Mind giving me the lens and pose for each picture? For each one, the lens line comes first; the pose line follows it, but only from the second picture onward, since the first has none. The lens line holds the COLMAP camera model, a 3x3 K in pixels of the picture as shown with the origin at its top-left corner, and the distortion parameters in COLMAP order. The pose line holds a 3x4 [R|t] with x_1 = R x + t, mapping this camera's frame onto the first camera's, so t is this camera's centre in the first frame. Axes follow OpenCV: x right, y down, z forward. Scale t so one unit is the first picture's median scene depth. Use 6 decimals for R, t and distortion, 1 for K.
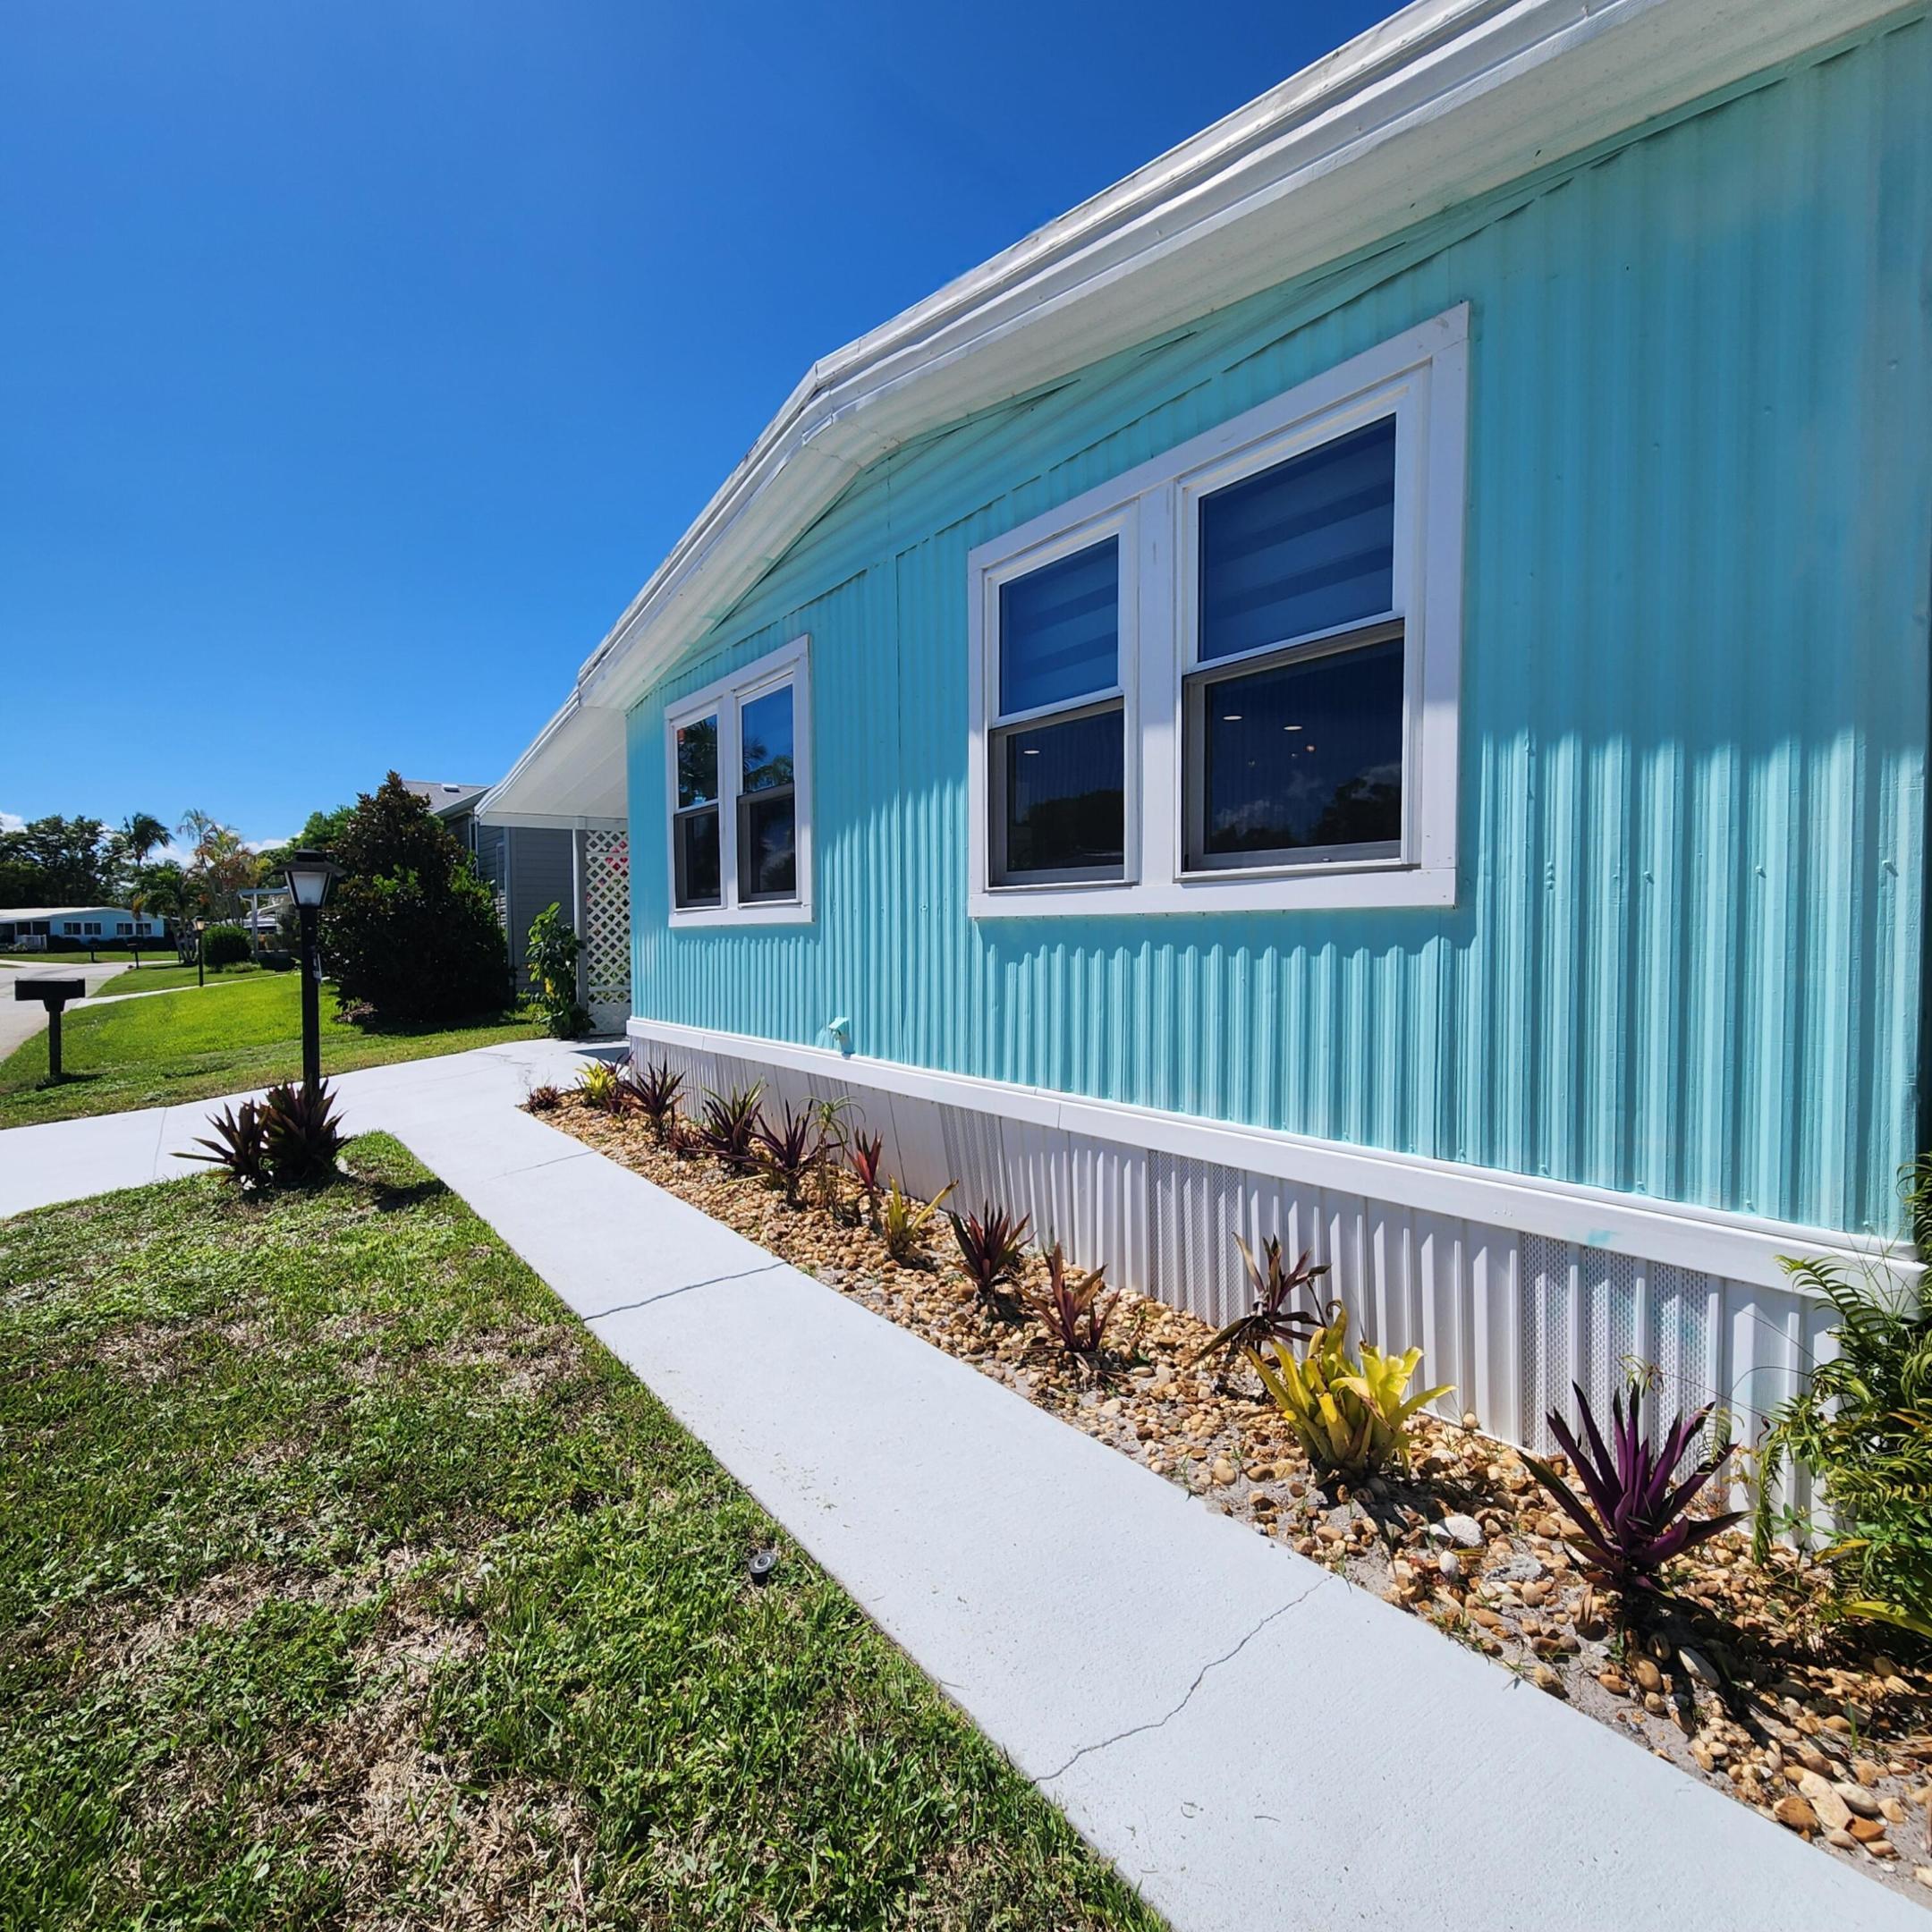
lens RADIAL K [[1071.1, 0, 979.4], [0, 1071.1, 975.3], [0, 0, 1]] dist [0.006501, -0.000879]
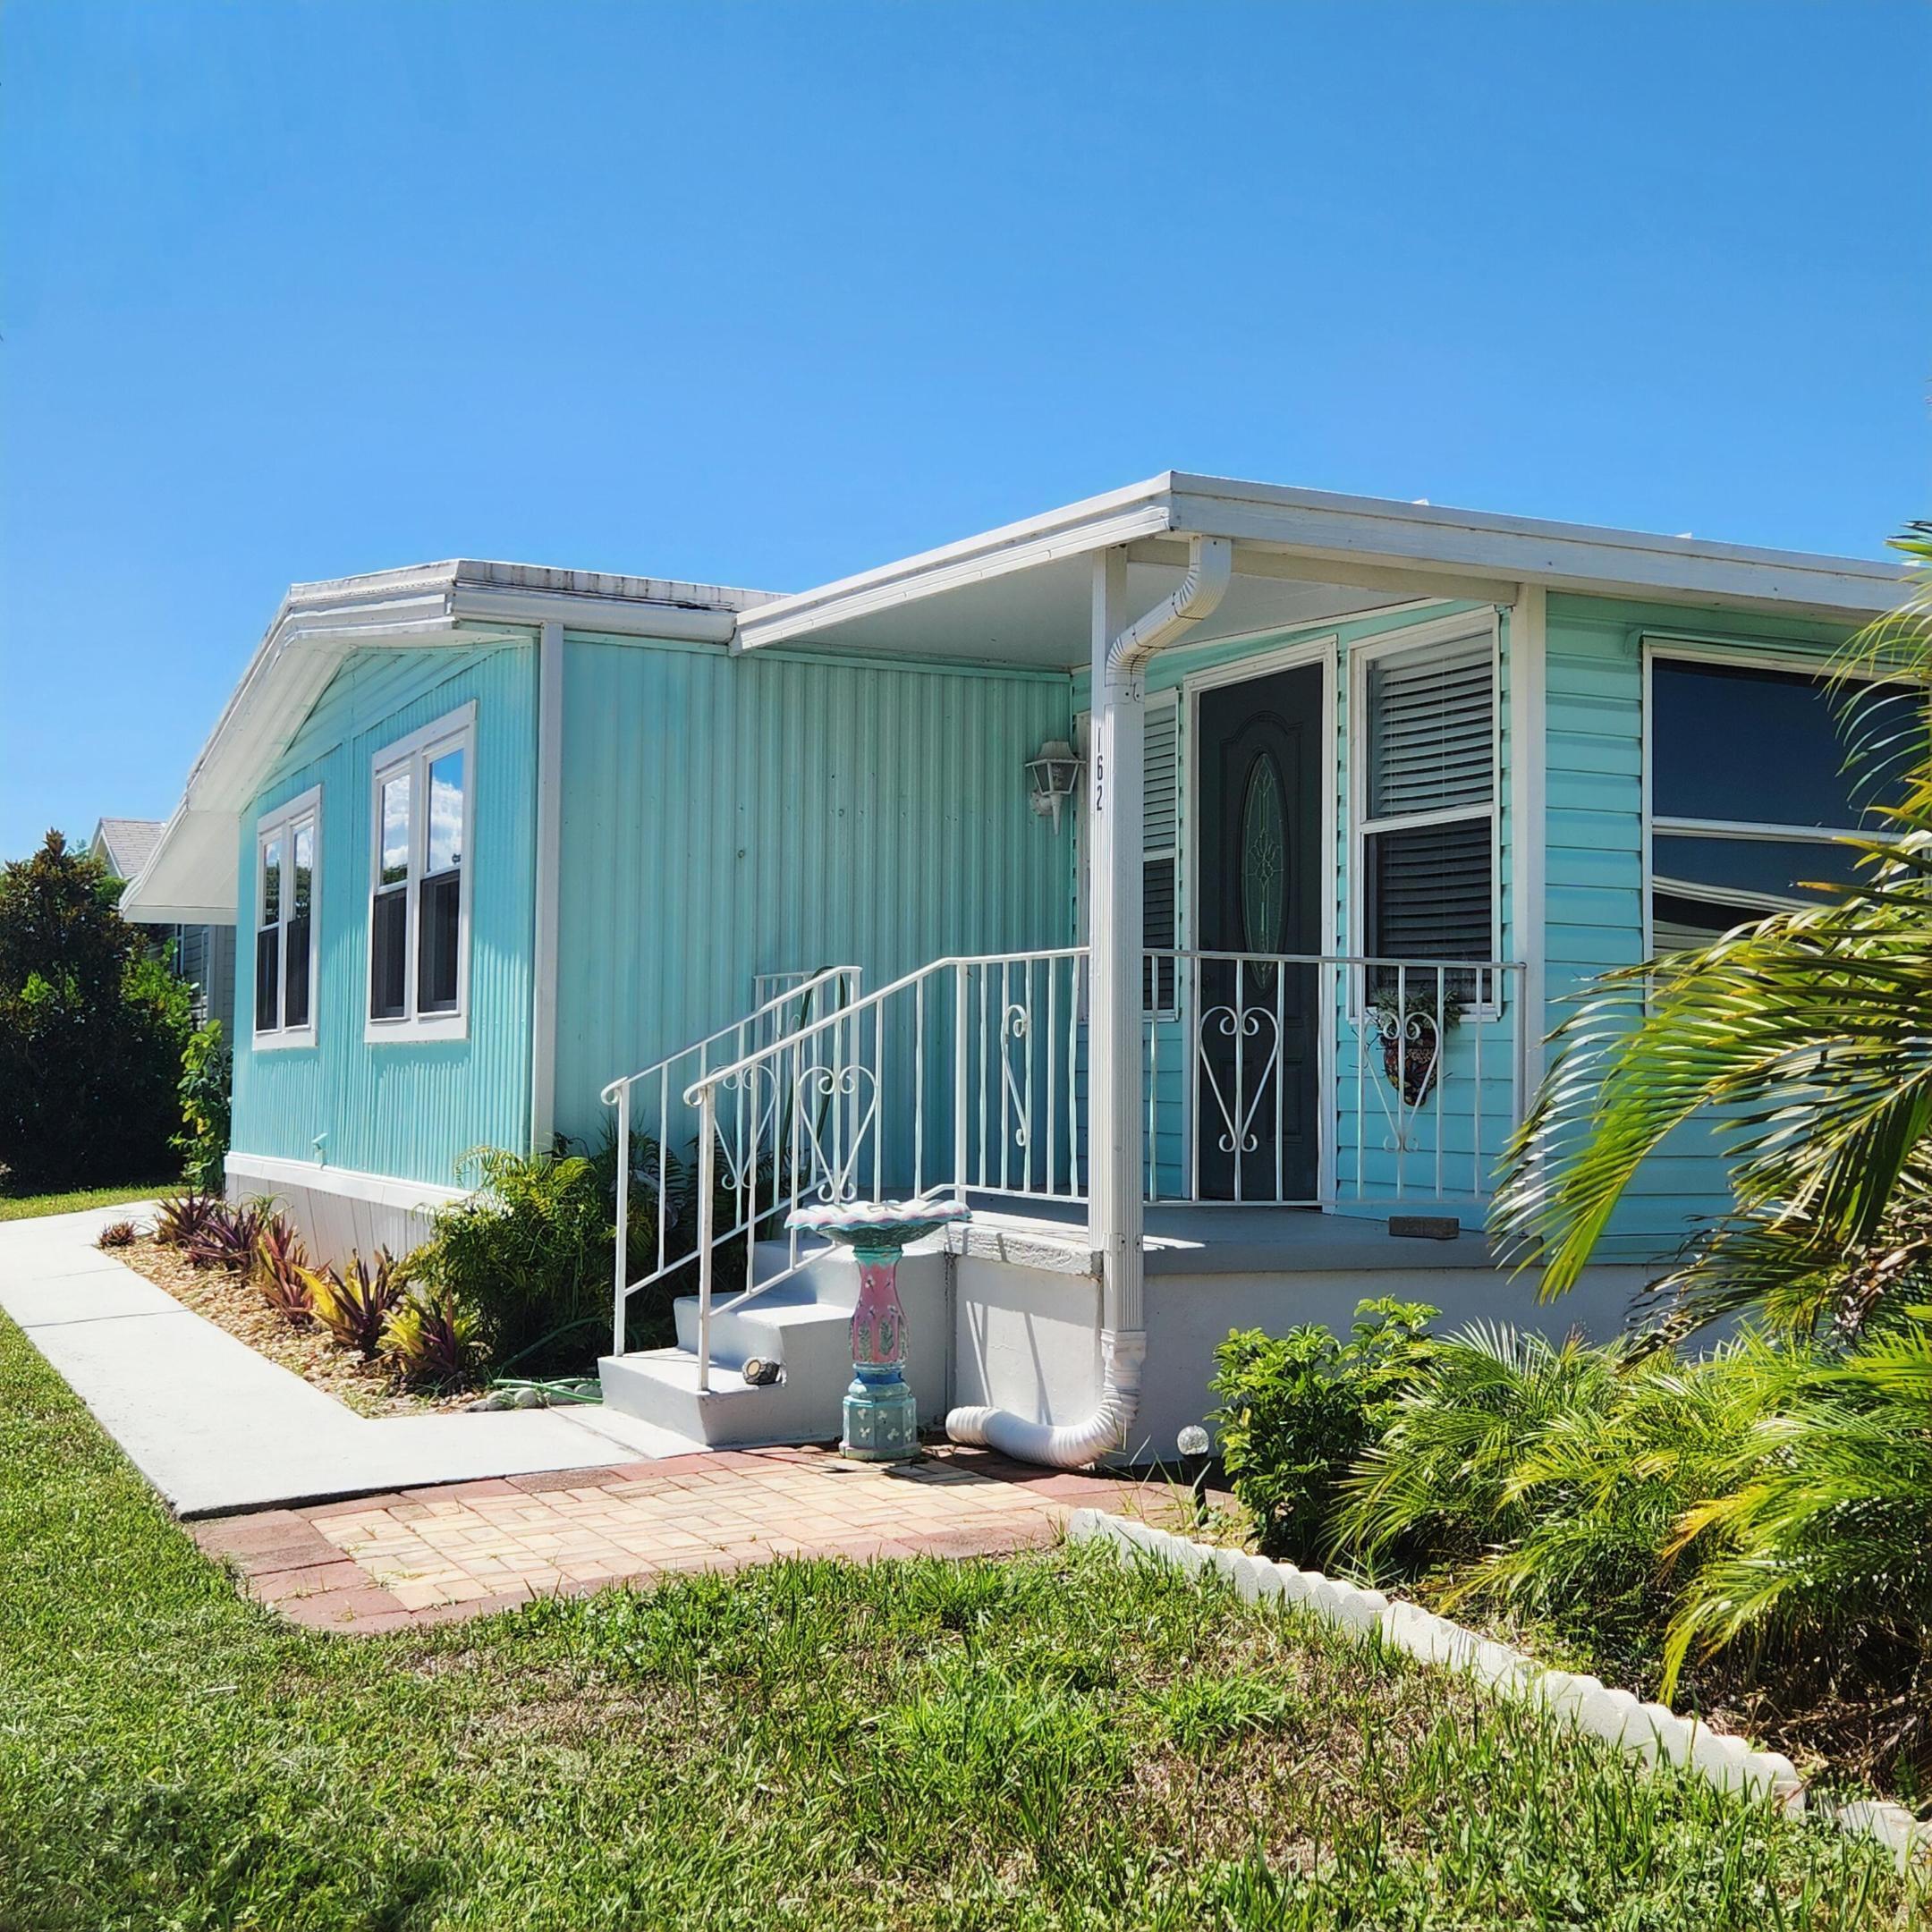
lens RADIAL K [[2504.7, 0, 966.4], [0, 2504.7, 913.2], [0, 0, 1]] dist [0.099986, -0.004005]
pose [[0.981400, 0.000104, -0.191976, 1.281863], [-0.020204, 0.994502, -0.102746, 0.085304], [0.190910, 0.104713, 0.976006, -1.797181]]
